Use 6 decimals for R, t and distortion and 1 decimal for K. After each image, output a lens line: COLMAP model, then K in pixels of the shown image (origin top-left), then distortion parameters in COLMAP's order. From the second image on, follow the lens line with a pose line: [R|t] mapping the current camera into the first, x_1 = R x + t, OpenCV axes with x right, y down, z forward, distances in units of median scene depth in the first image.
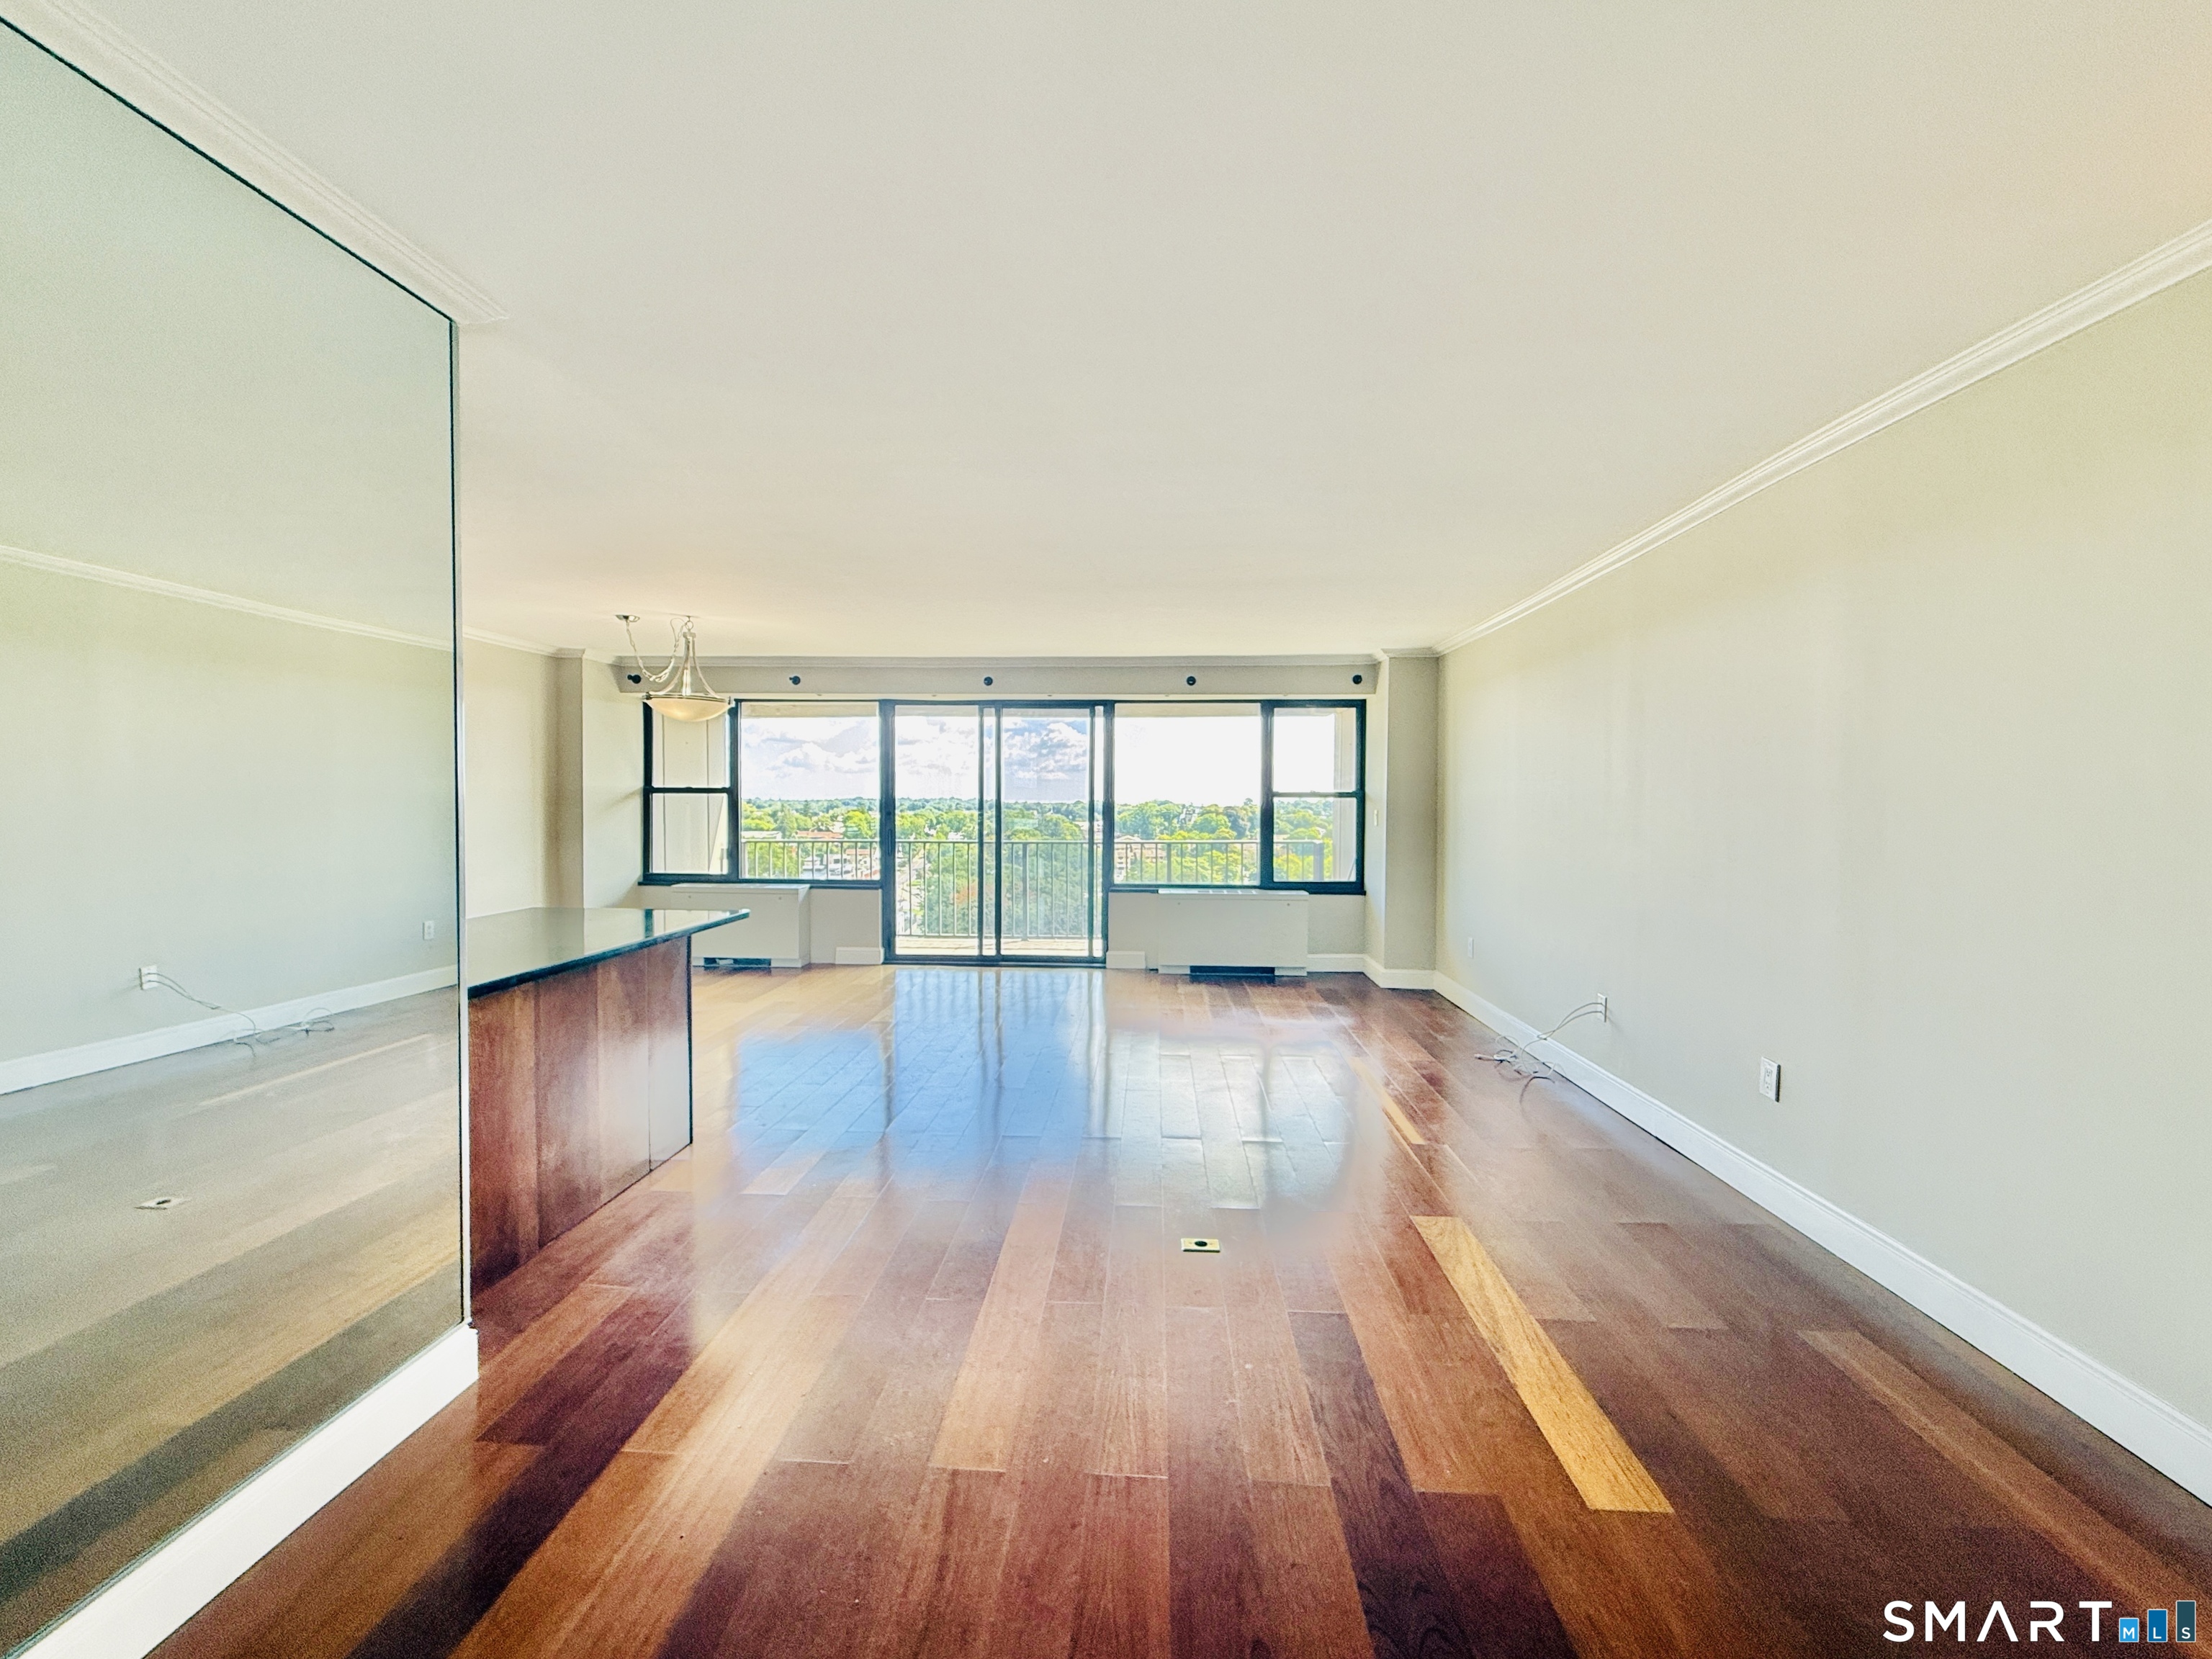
lens RADIAL K [[910.9, 0, 1095.4], [0, 910.9, 819.0], [0, 0, 1]] dist [-0.000936, -0.000099]
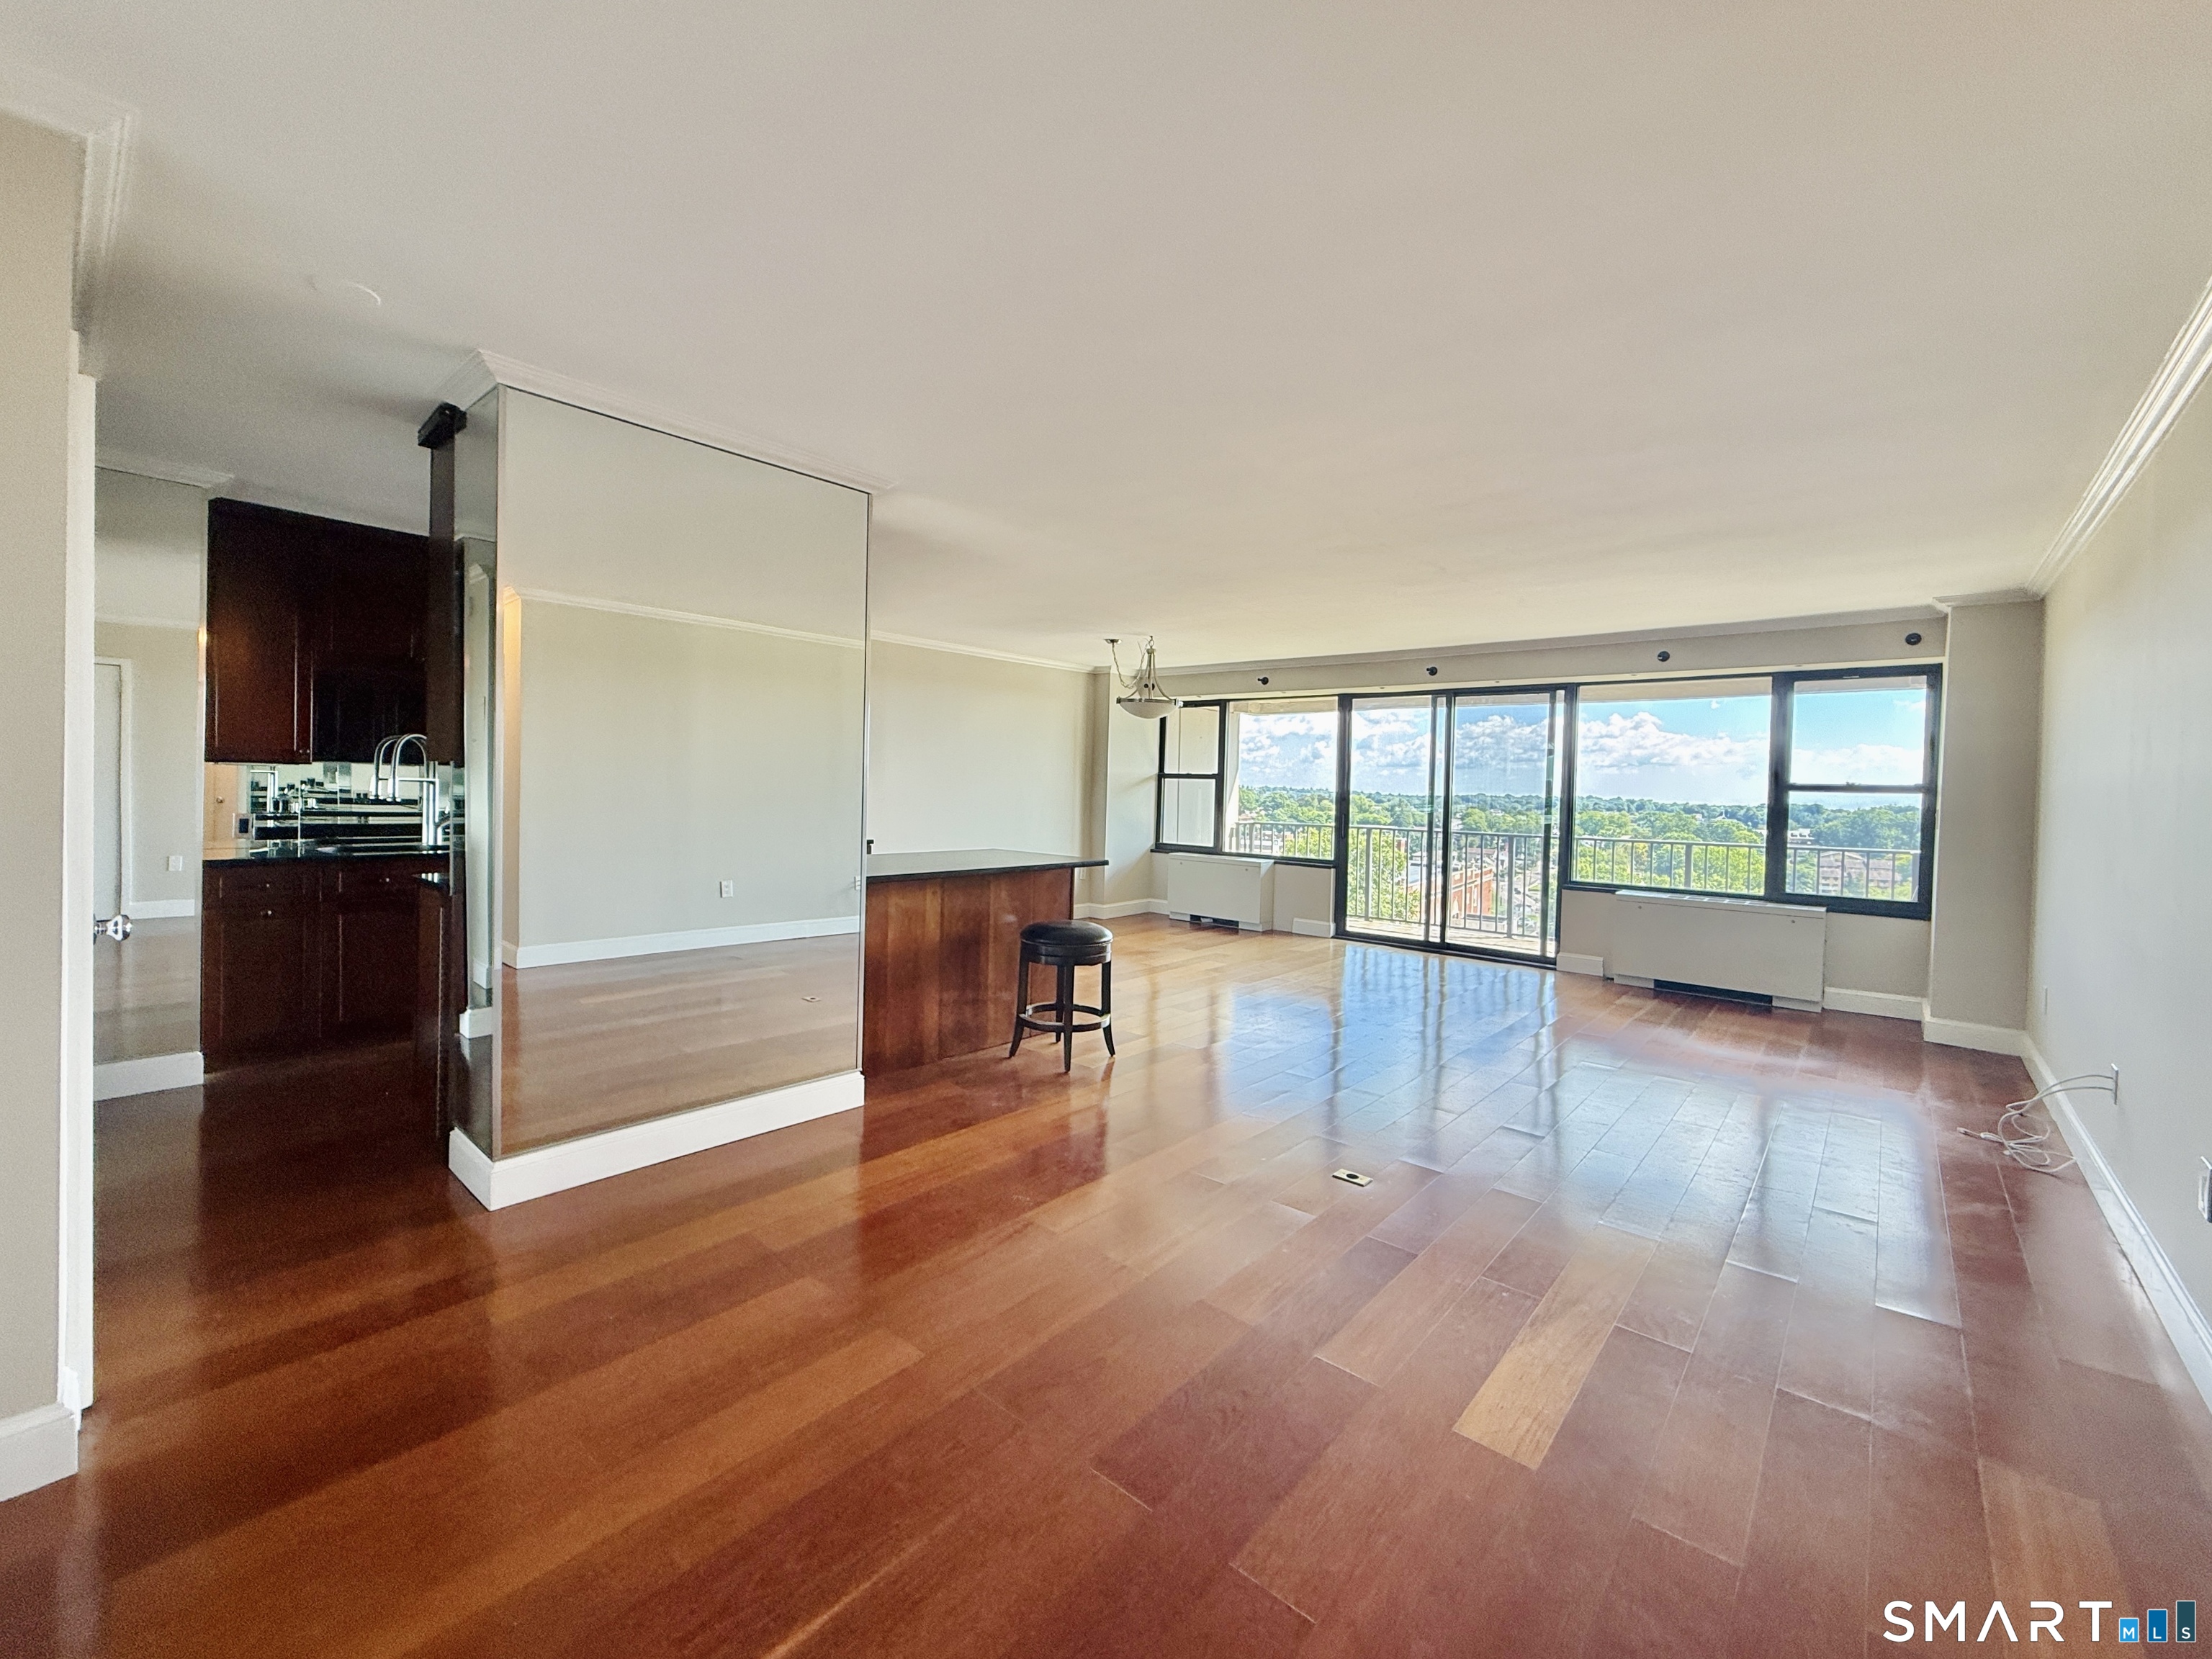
lens RADIAL K [[910.9, 0, 1111.8], [0, 910.9, 800.2], [0, 0, 1]] dist [0.020119, 0.000006]
pose [[0.796514, 0.025056, -0.604101, 0.209496], [-0.034716, 0.999388, -0.004322, 0.009420], [0.603623, 0.024414, 0.796896, -0.029052]]
